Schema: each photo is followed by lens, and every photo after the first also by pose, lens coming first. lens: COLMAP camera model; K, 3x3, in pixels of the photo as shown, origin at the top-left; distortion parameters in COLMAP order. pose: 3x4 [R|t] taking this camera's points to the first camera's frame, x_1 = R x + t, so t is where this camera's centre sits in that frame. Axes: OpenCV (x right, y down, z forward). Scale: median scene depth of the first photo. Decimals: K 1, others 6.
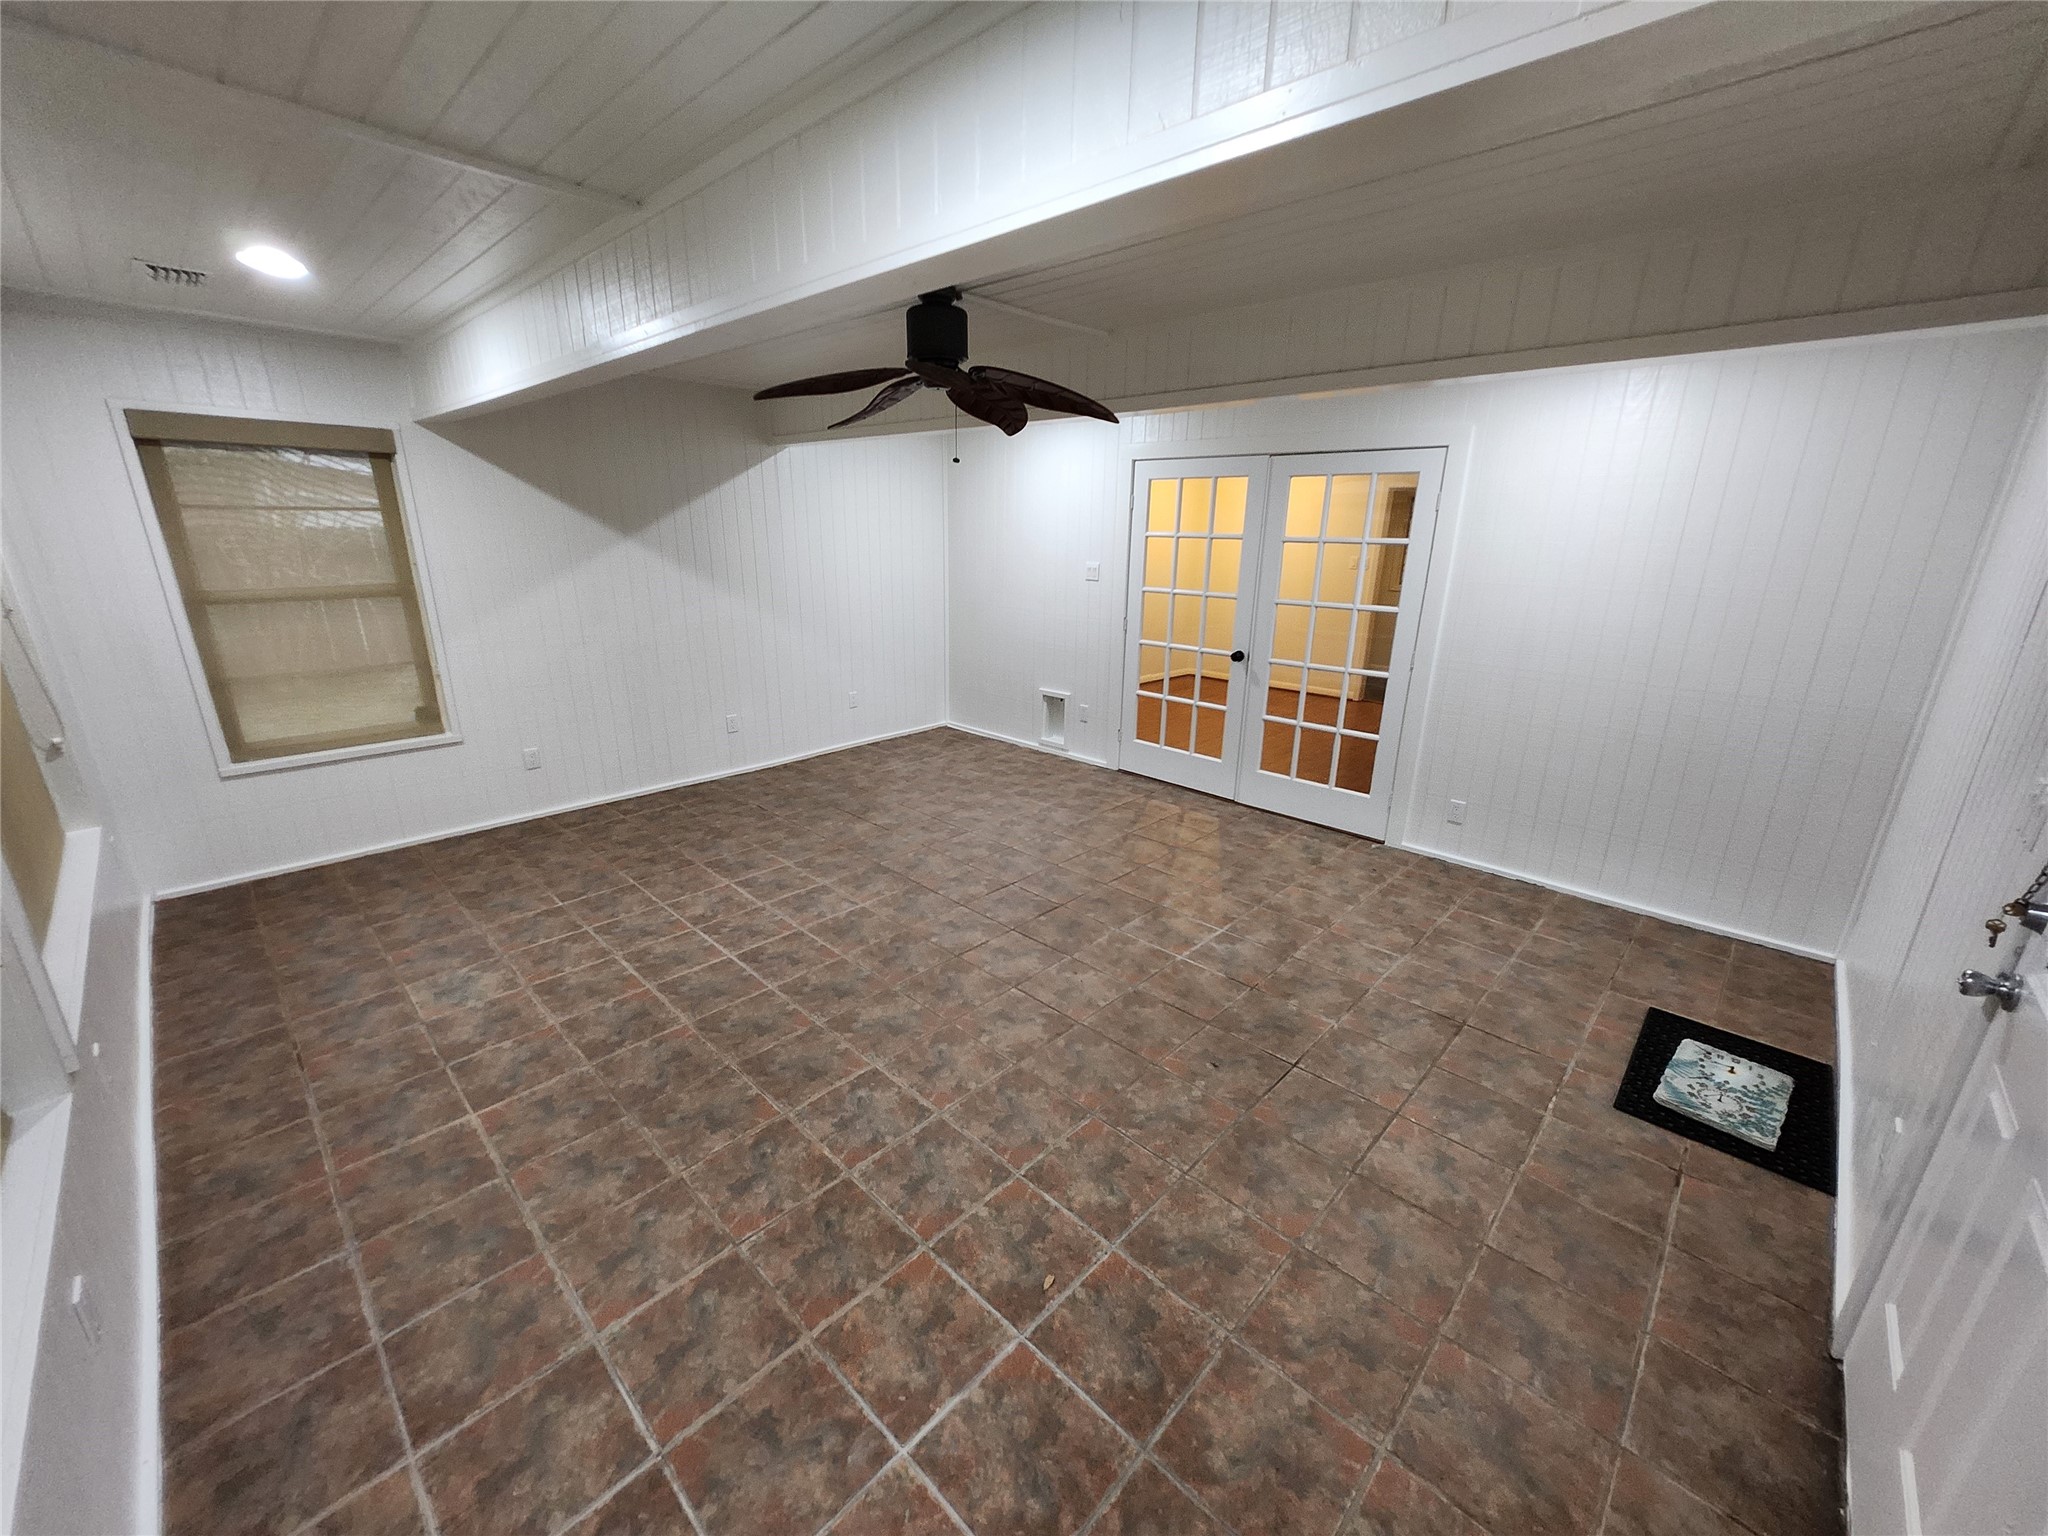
lens RADIAL K [[801.5, 0, 1020.0], [0, 801.5, 773.1], [0, 0, 1]] dist [0.000163, 0.000373]
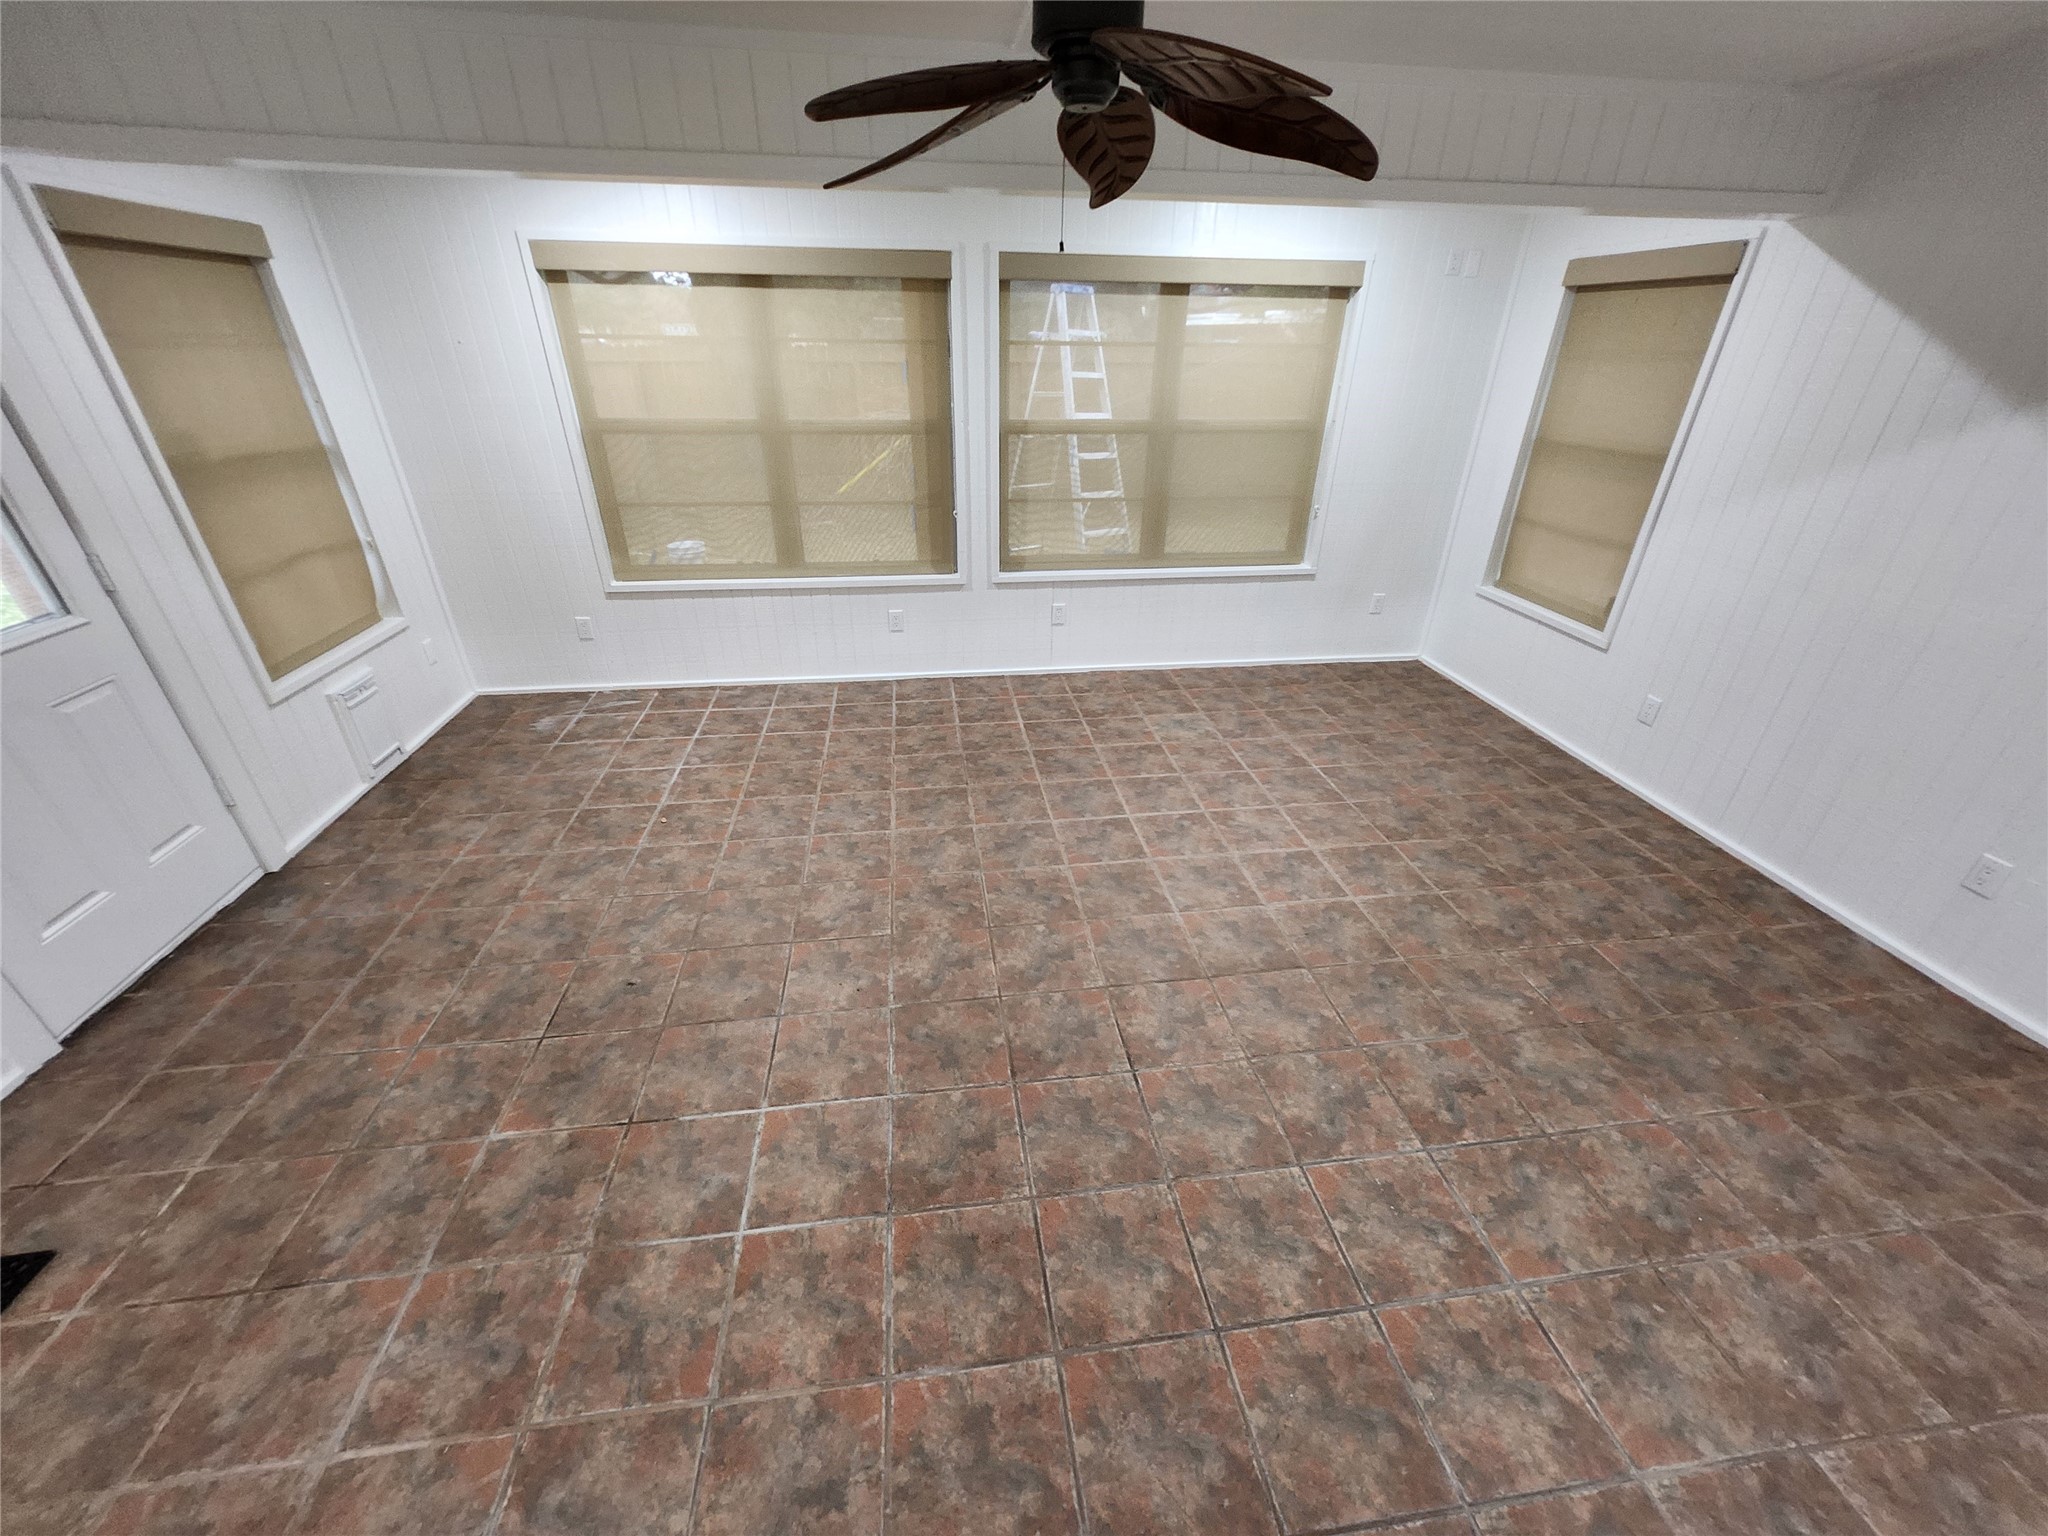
lens RADIAL K [[801.5, 0, 1020.0], [0, 801.5, 773.1], [0, 0, 1]] dist [0.000163, 0.000373]
pose [[-0.621480, 0.357041, -0.697341, 0.423300], [-0.247750, 0.754863, 0.607291, -0.402699], [0.743224, 0.550185, -0.380675, 1.258012]]
